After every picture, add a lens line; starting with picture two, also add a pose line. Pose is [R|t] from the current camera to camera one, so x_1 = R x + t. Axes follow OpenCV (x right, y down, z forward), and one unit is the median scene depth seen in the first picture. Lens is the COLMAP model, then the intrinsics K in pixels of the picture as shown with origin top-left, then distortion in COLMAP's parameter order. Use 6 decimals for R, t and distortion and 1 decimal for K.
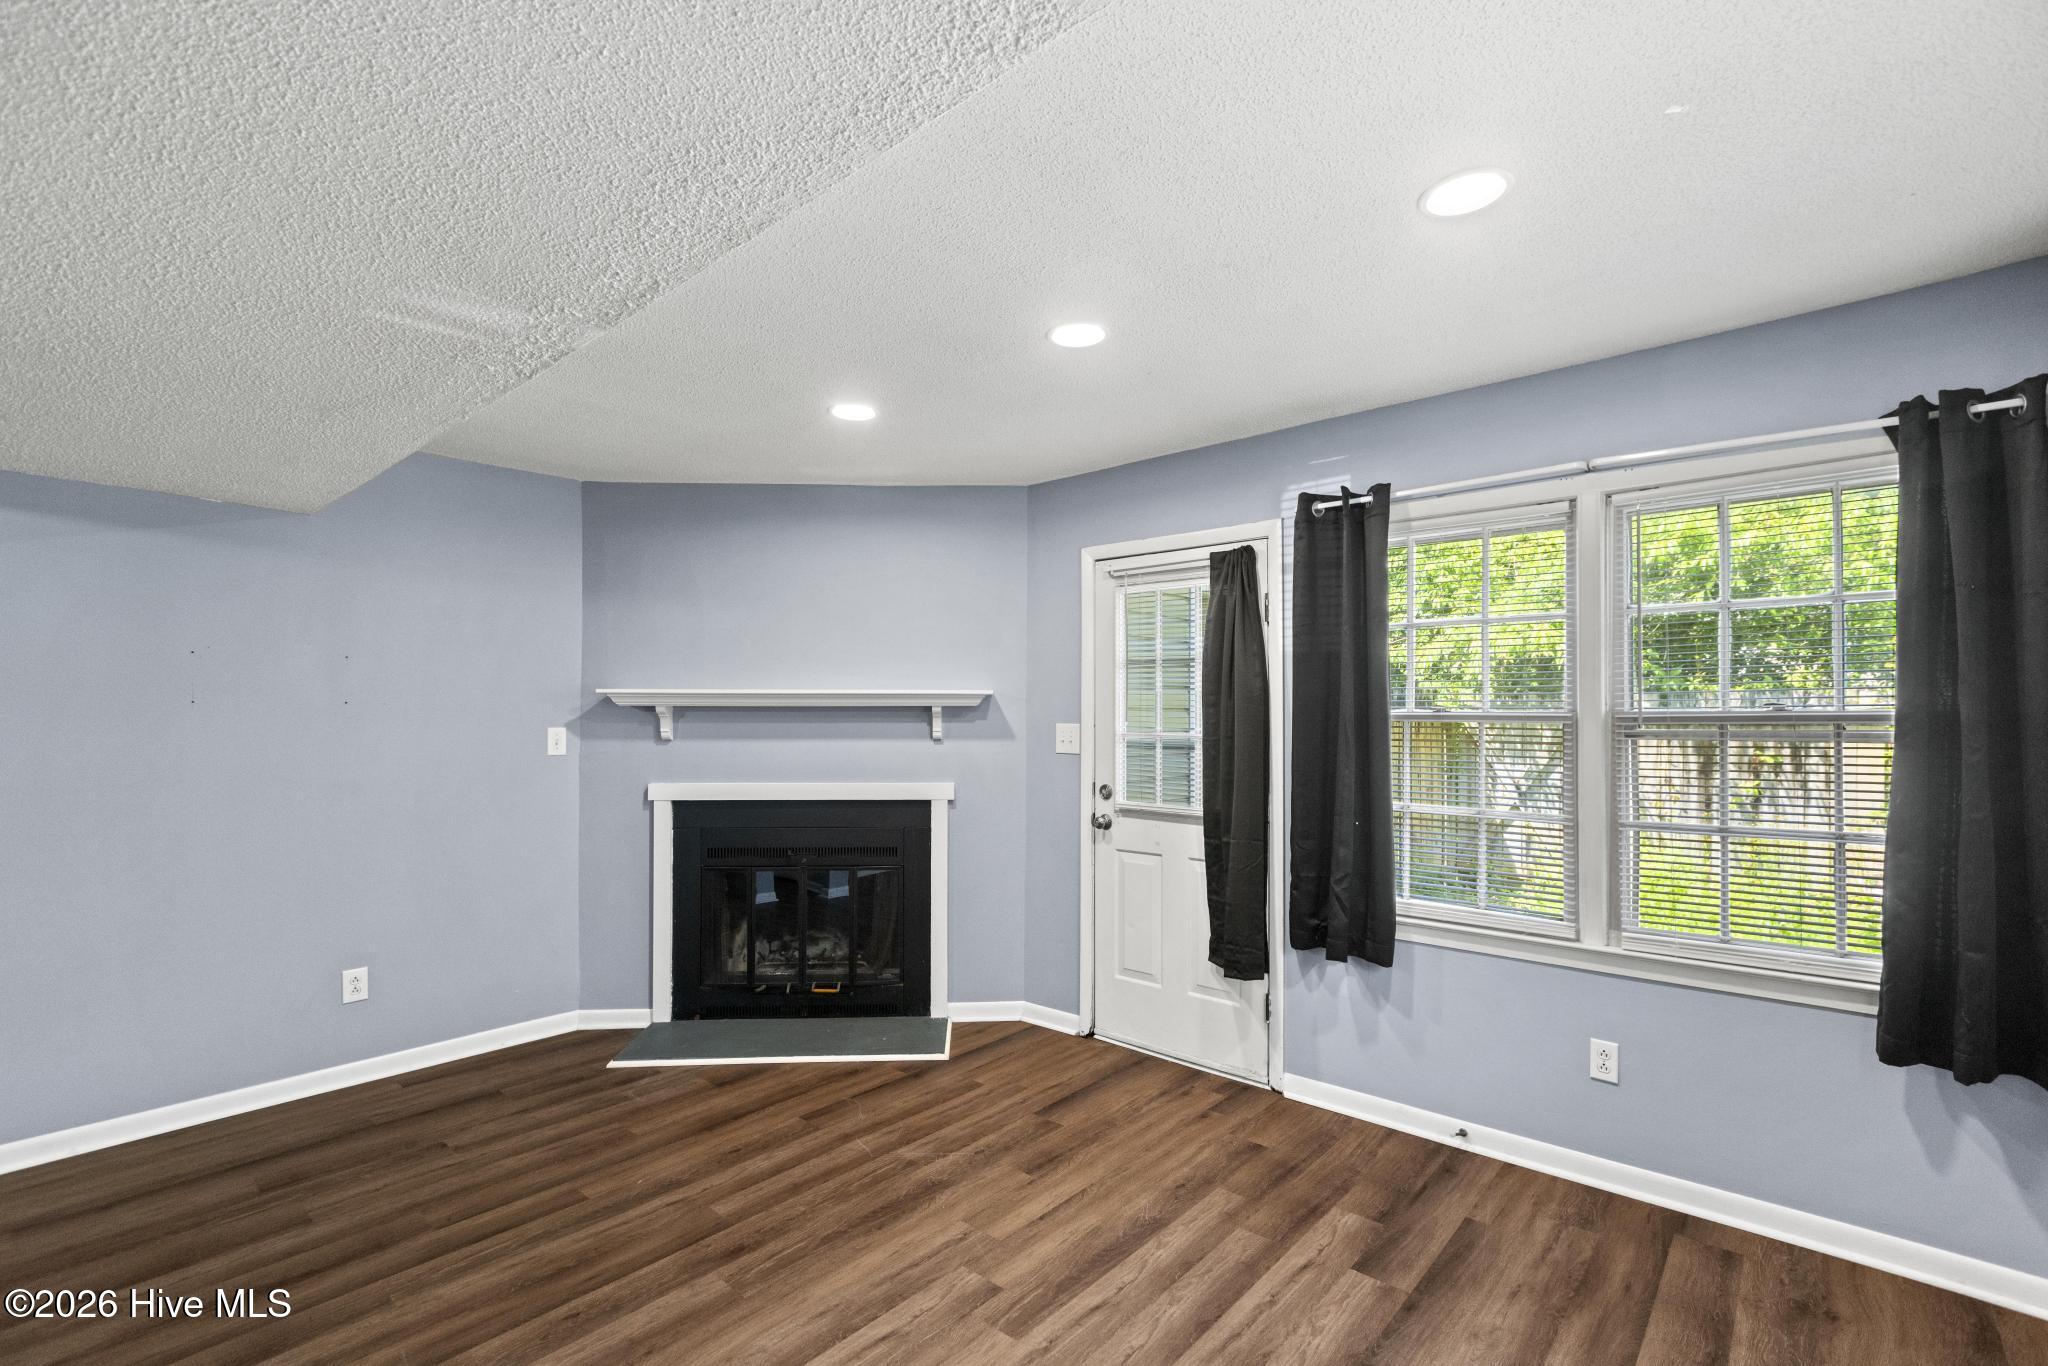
lens RADIAL K [[909.8, 0, 1025.7], [0, 909.8, 697.3], [0, 0, 1]] dist [0.005289, -0.002137]
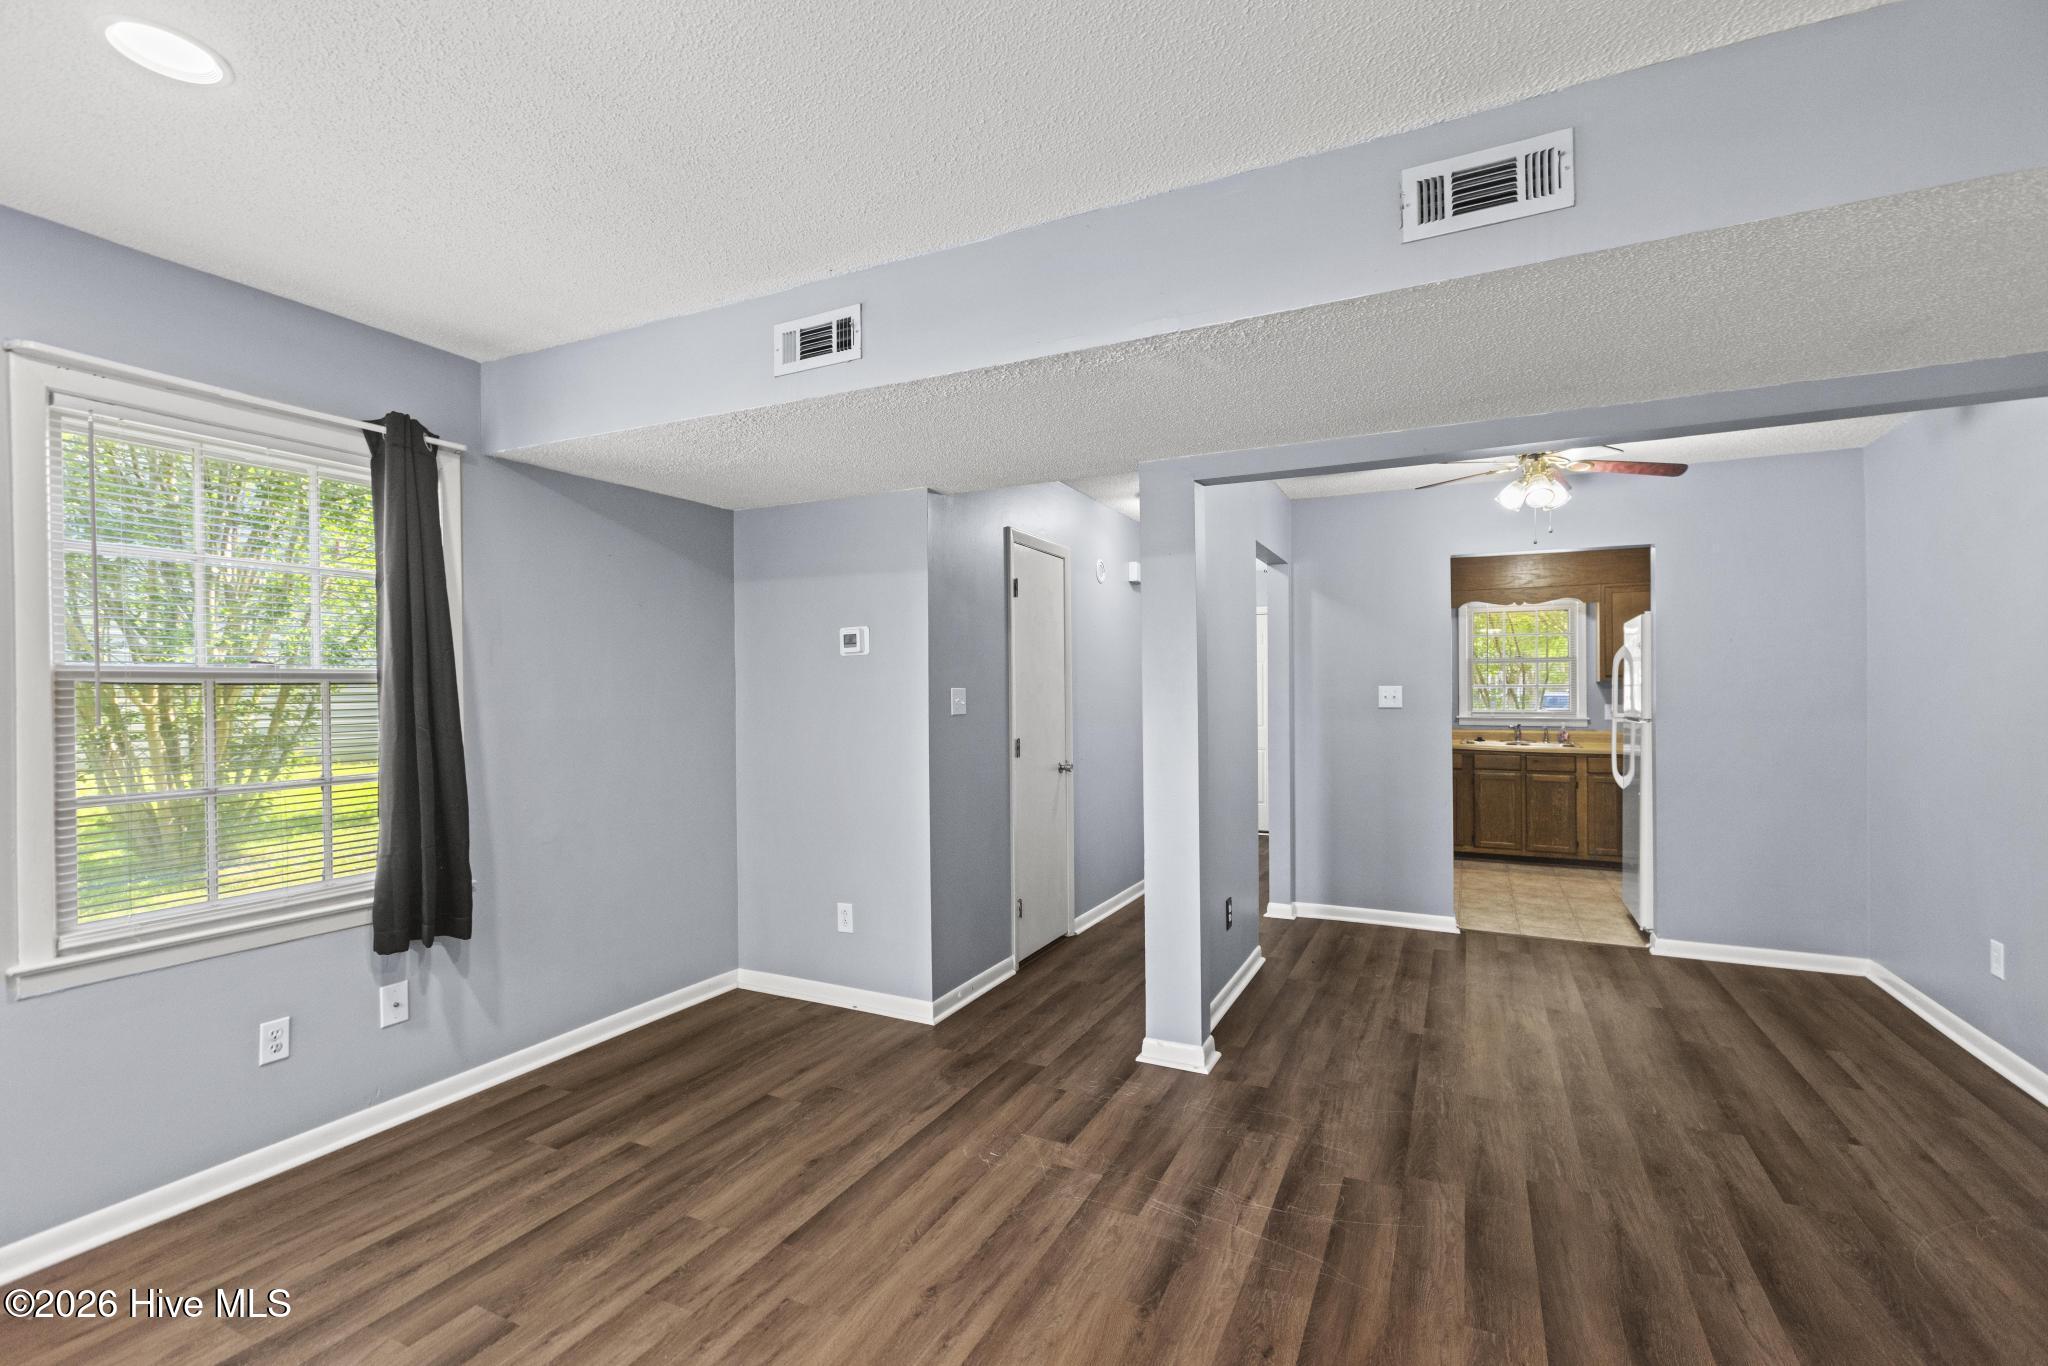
lens RADIAL K [[909.8, 0, 1025.4], [0, 909.8, 693.2], [0, 0, 1]] dist [0.005289, -0.002137]
pose [[-0.964053, 0.009244, -0.265548, -0.033258], [0.014809, 0.999711, -0.018961, 0.043262], [0.265296, -0.022212, -0.963911, 1.167216]]
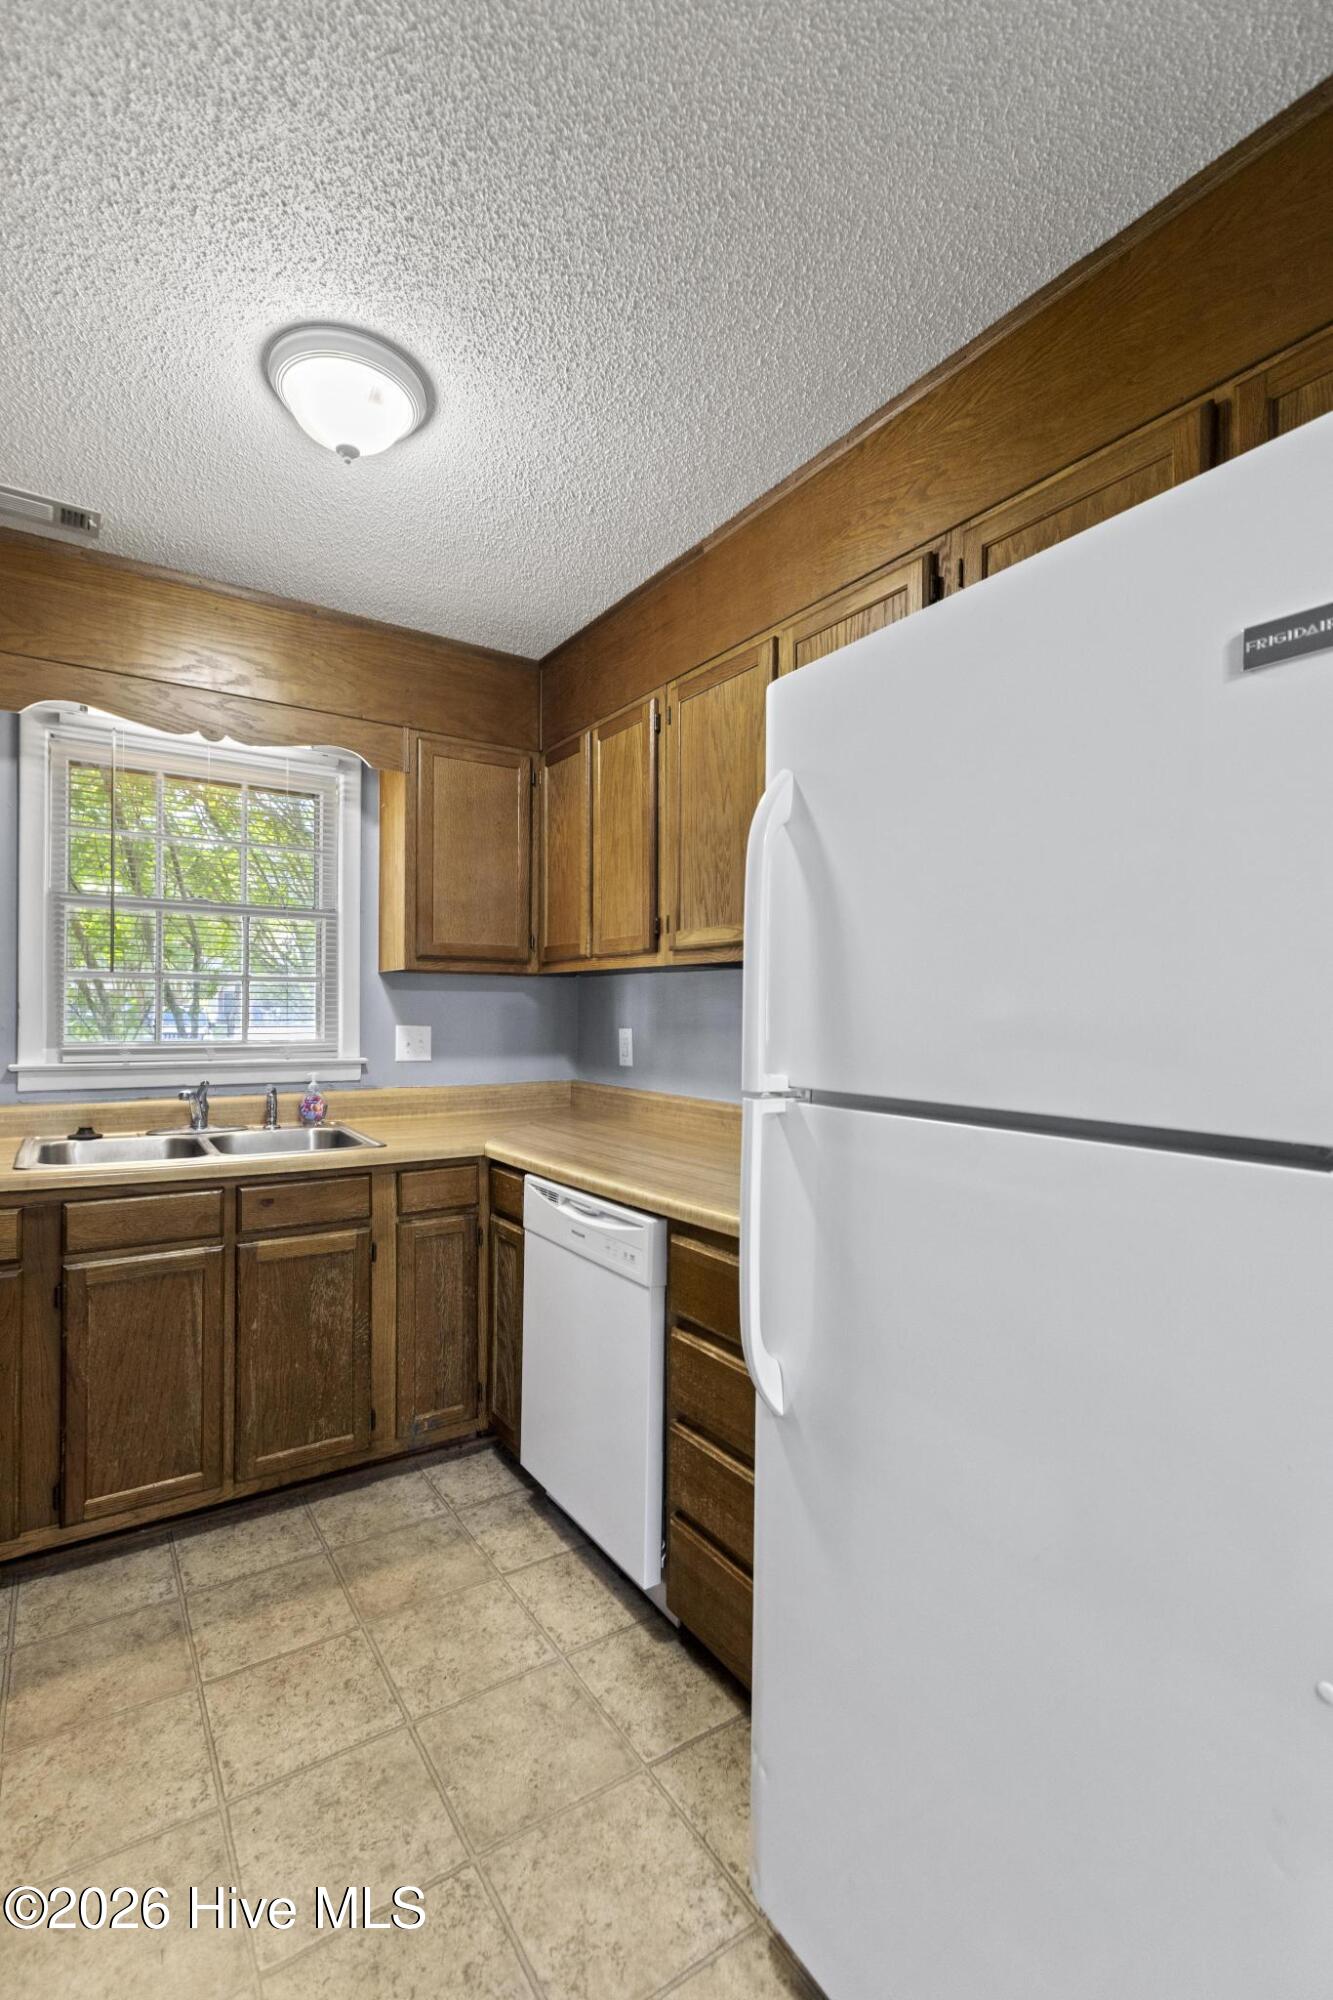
lens RADIAL K [[888.4, 0, 658.9], [0, 888.4, 1009.3], [0, 0, 1]] dist [0.005289, -0.002137]
pose [[-0.255164, 0.001194, -0.966897, -1.169276], [0.015187, 0.999881, -0.002773, 0.038368], [0.966778, -0.015392, -0.255152, -0.111562]]
